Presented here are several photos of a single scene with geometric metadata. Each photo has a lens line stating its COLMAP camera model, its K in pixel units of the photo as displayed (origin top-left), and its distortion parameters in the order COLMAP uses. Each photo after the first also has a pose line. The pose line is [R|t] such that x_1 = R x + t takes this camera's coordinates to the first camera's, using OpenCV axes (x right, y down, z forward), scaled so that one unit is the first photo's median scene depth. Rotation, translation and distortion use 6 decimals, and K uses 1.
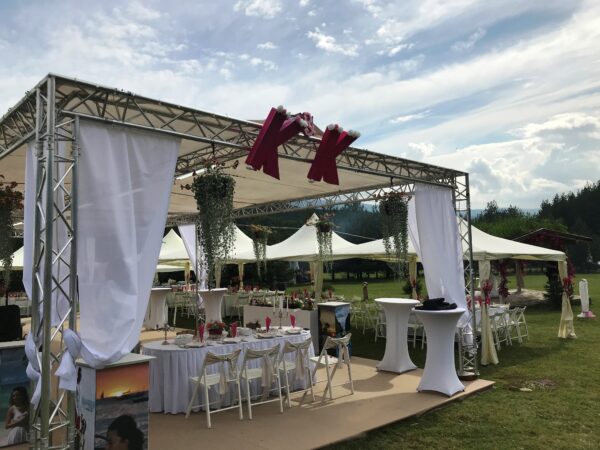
lens RADIAL K [[486.7, 0, 297.4], [0, 486.7, 223.3], [0, 0, 1]] dist [0.023962, -0.032797]
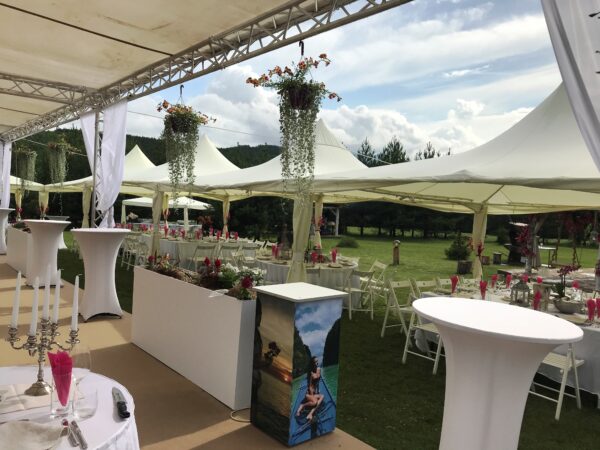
lens RADIAL K [[486.7, 0, 295.3], [0, 486.7, 236.8], [0, 0, 1]] dist [0.023962, -0.032797]
pose [[0.993017, 0.093526, -0.071906, 0.082130], [-0.083437, 0.987680, 0.132387, 0.064021], [0.083402, -0.125463, 0.988586, 0.550347]]
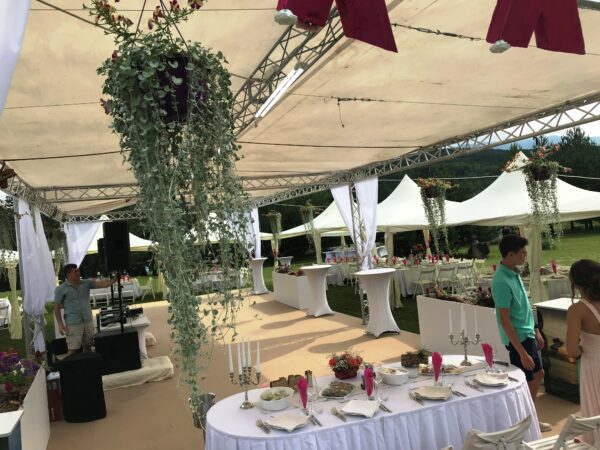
lens RADIAL K [[486.7, 0, 298.6], [0, 486.7, 226.9], [0, 0, 1]] dist [0.023962, -0.032797]
pose [[0.918049, -0.053977, -0.392775, 0.014393], [0.092542, 0.992497, 0.079910, 0.000519], [0.385515, -0.109709, 0.916156, 0.316833]]
